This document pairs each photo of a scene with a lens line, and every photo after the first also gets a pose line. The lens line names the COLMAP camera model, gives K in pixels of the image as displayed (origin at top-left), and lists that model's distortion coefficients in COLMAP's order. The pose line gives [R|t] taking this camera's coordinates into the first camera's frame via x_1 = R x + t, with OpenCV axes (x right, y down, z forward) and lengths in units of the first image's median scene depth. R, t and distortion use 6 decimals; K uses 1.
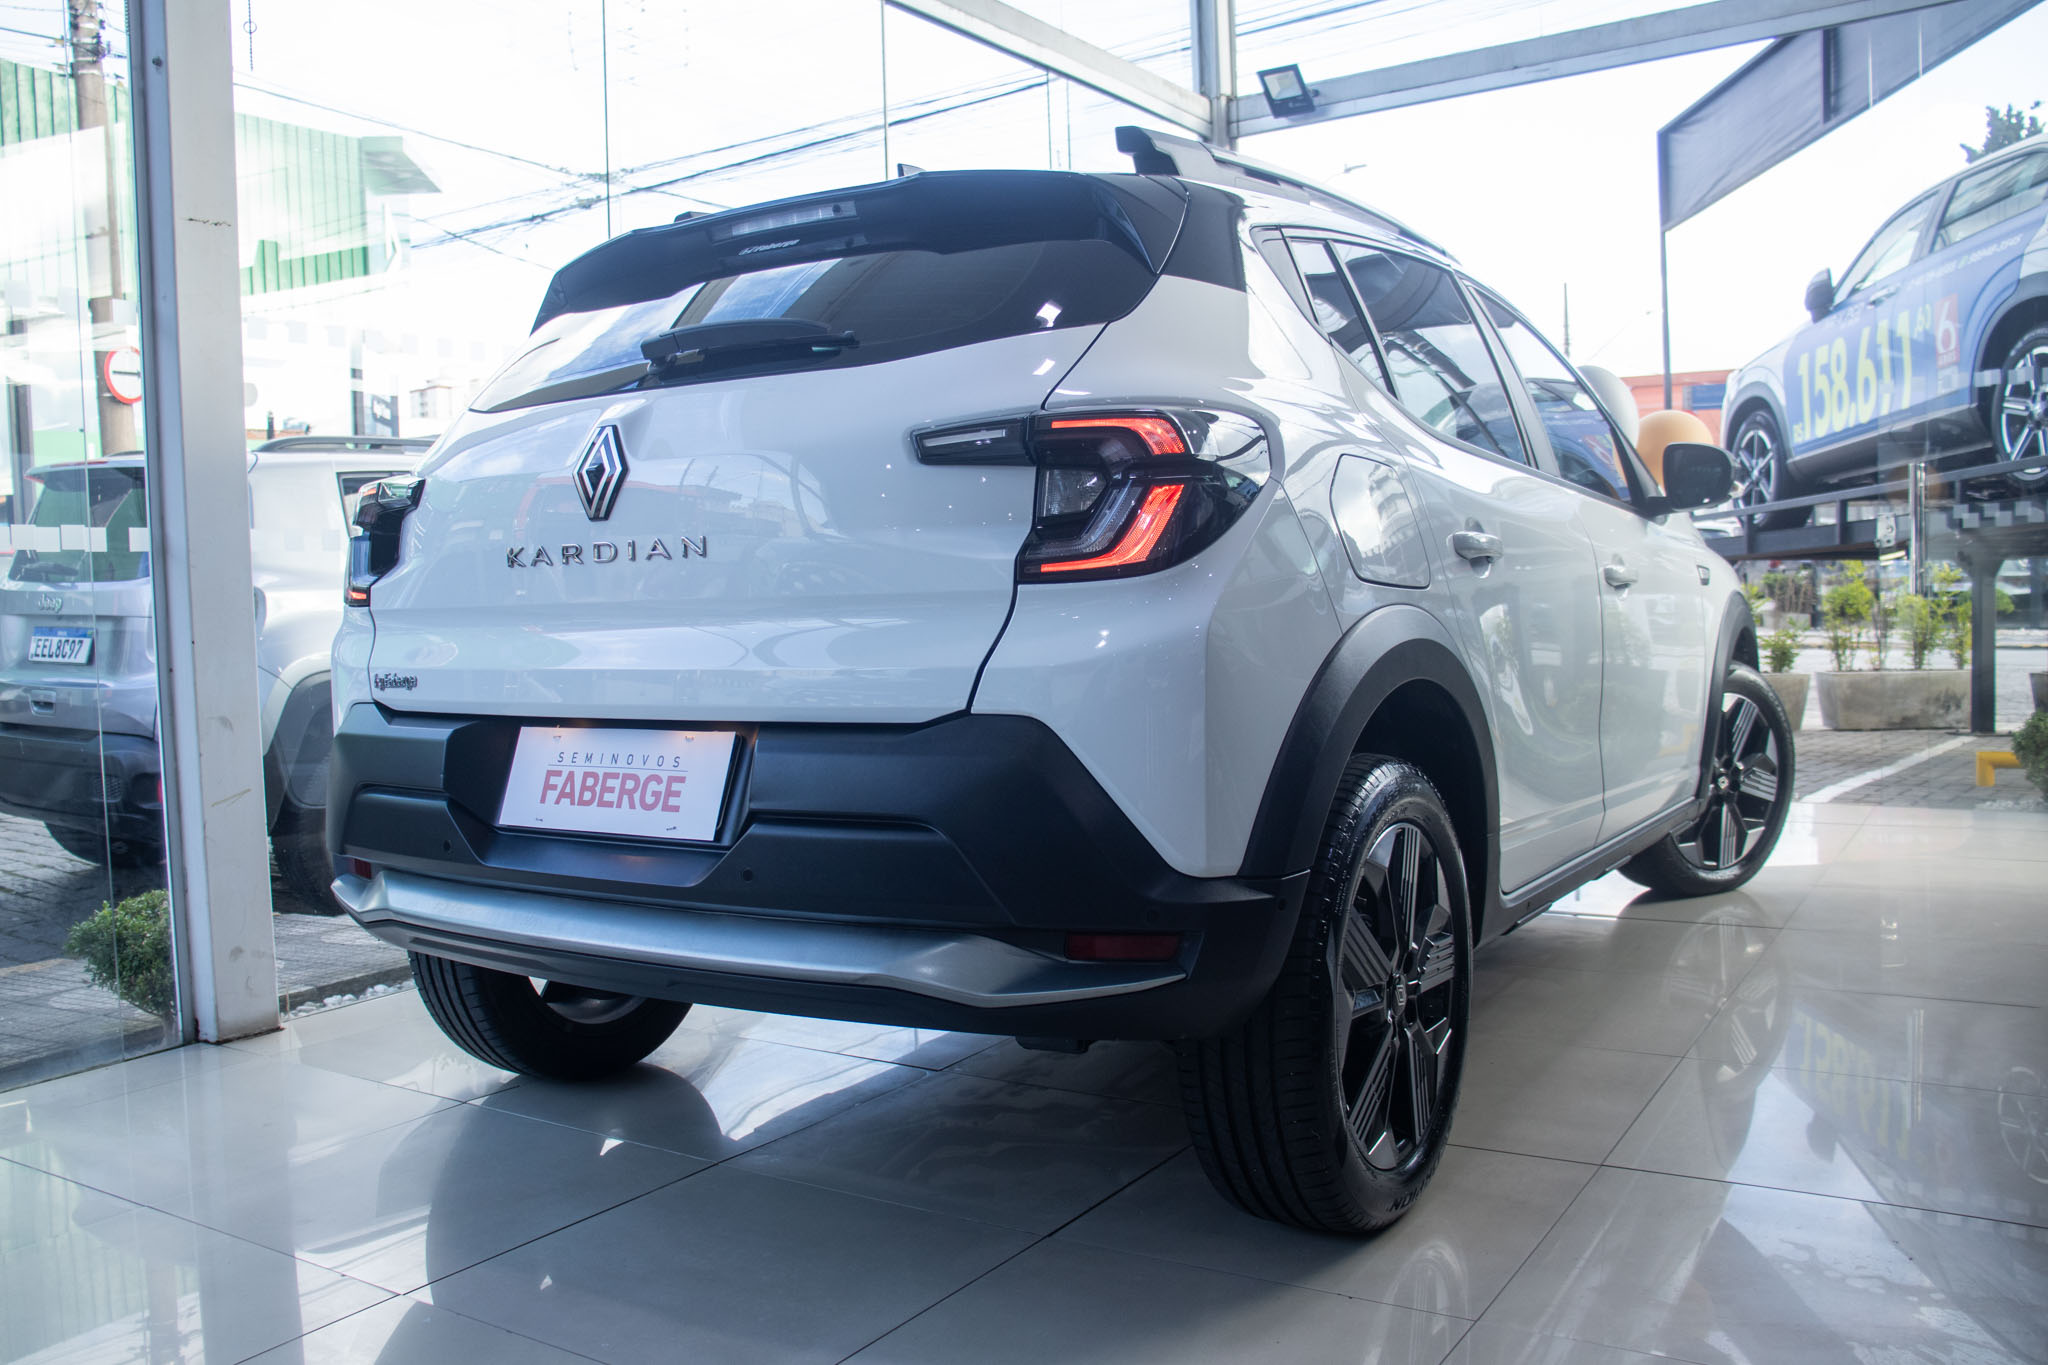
lens RADIAL K [[1712.2, 0, 1021.0], [0, 1712.2, 675.6], [0, 0, 1]] dist [-0.067568, 0.010247]
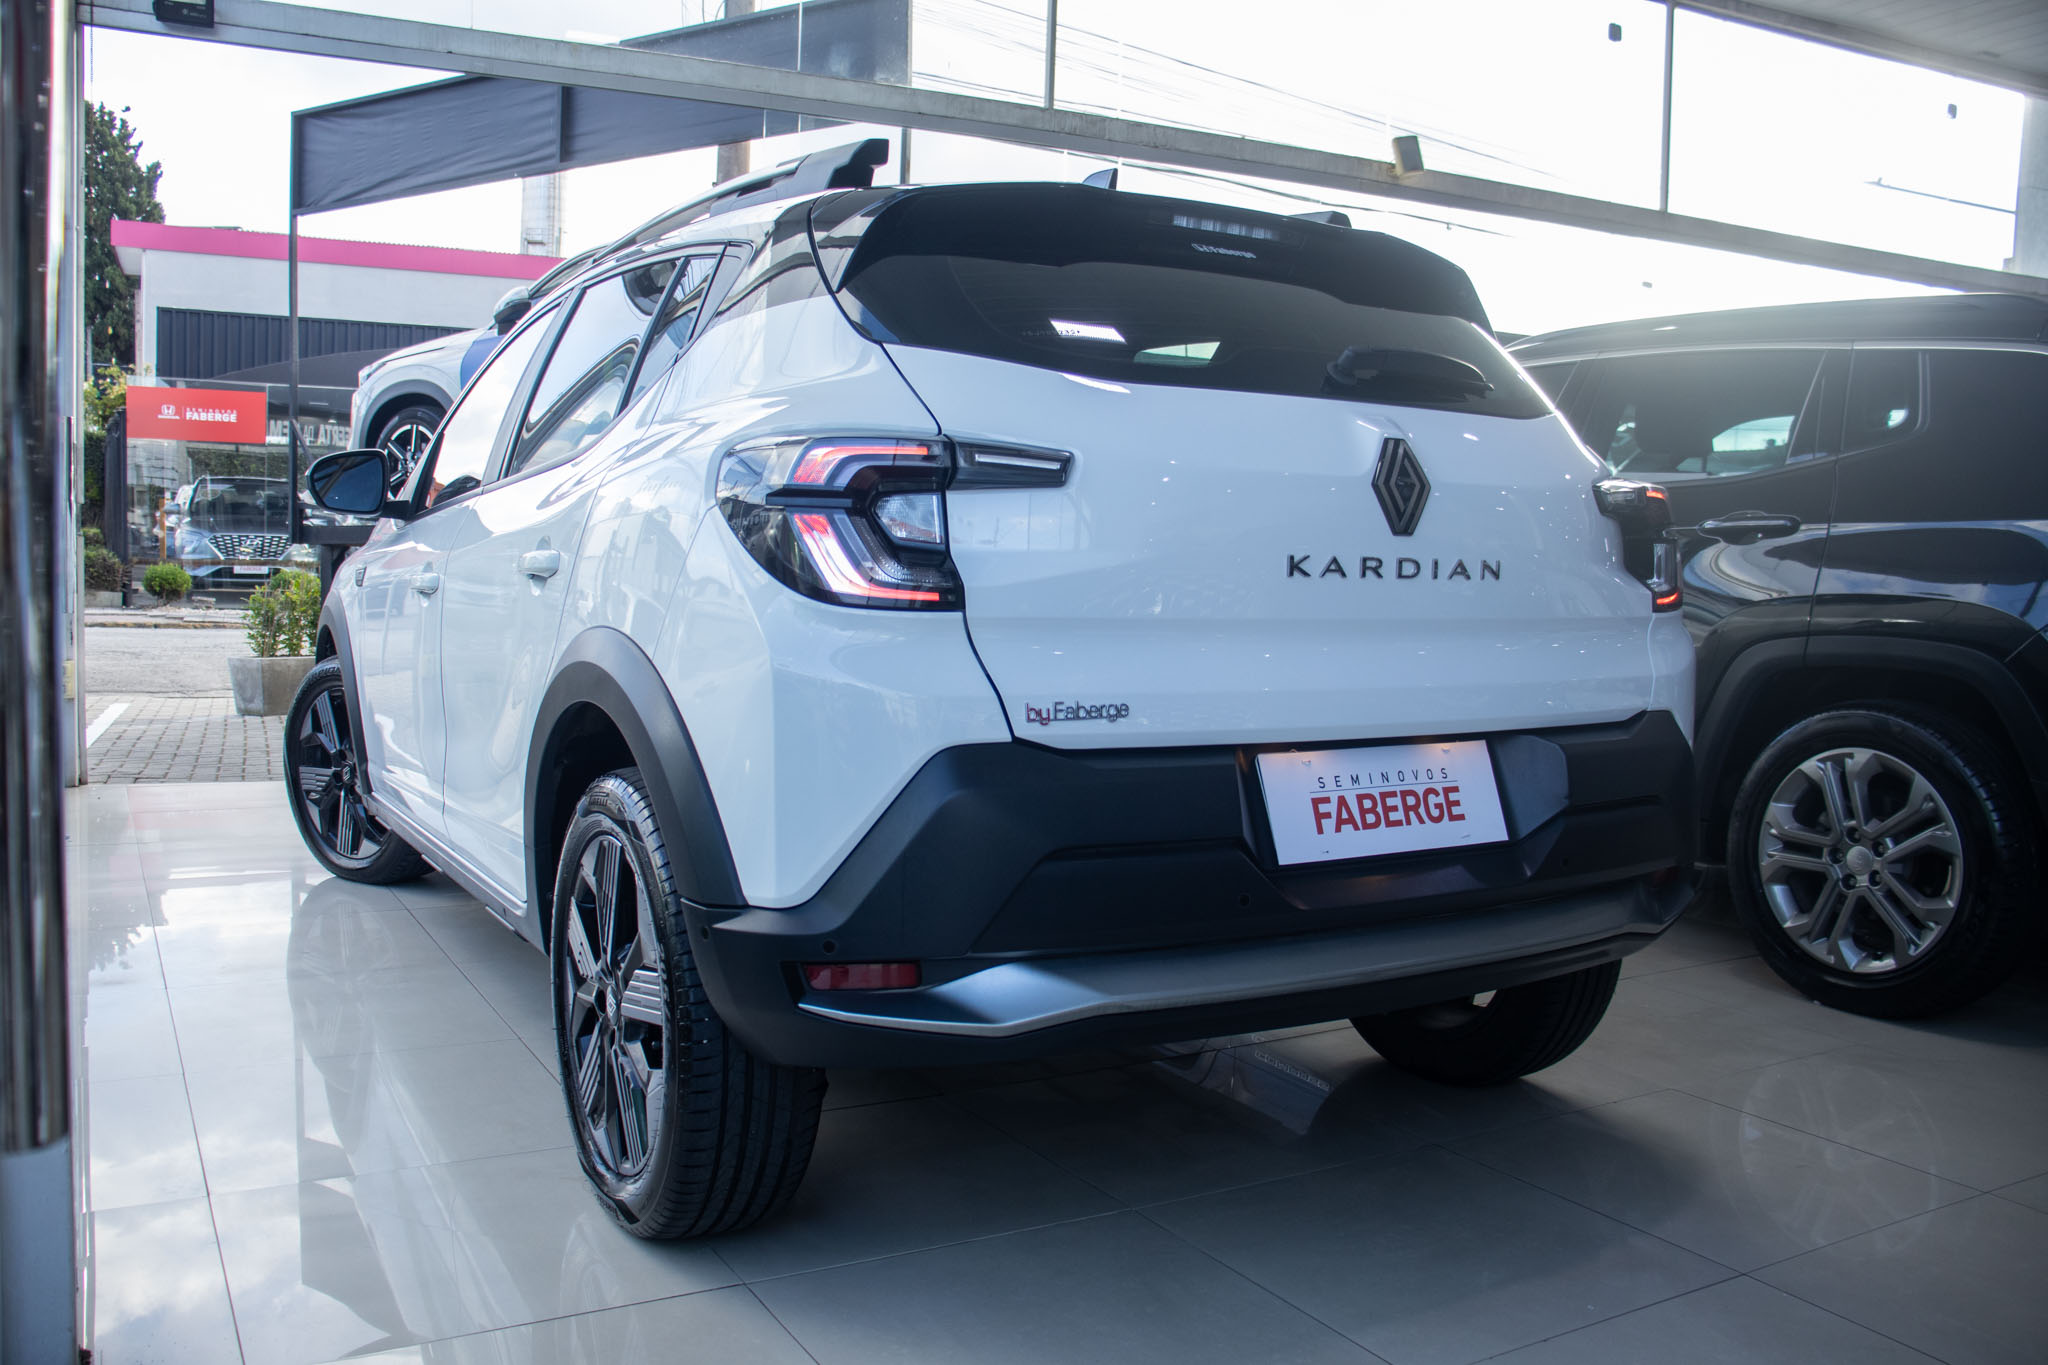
lens RADIAL K [[1712.2, 0, 1023.6], [0, 1712.2, 683.0], [0, 0, 1]] dist [-0.067568, 0.010247]
pose [[0.424973, -0.027298, 0.904794, -1.213068], [0.016532, 0.999613, 0.022394, -0.030858], [-0.905055, 0.005441, 0.425260, 0.769616]]
